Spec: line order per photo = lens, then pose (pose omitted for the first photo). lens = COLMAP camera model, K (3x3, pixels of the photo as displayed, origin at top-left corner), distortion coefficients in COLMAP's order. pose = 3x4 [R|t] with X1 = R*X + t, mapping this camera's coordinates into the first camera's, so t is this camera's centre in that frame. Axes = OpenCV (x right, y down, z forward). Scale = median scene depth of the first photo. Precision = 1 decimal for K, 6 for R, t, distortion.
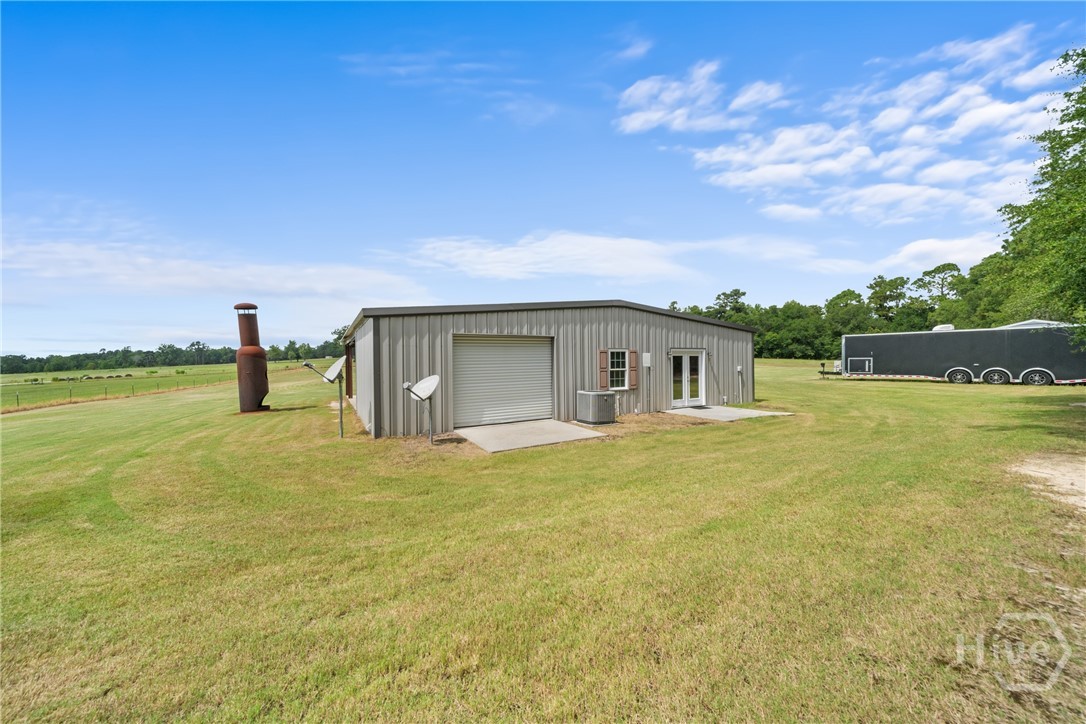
lens RADIAL K [[387.8, 0, 543.0], [0, 387.8, 362.0], [0, 0, 1]] dist [0.000728, -0.004960]
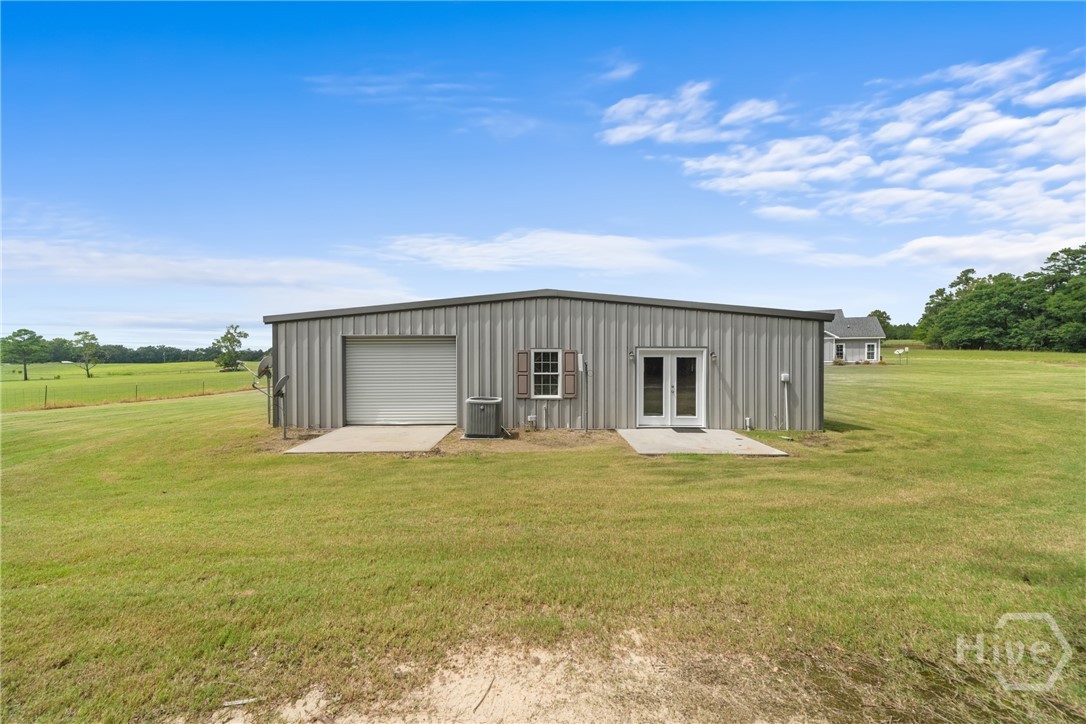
lens RADIAL K [[387.8, 0, 543.0], [0, 387.8, 362.0], [0, 0, 1]] dist [0.000728, -0.004960]
pose [[0.867539, 0.021922, -0.496886, 0.588817], [-0.009208, 0.999565, 0.028023, -0.028039], [0.497284, -0.019736, 0.867363, 0.278517]]
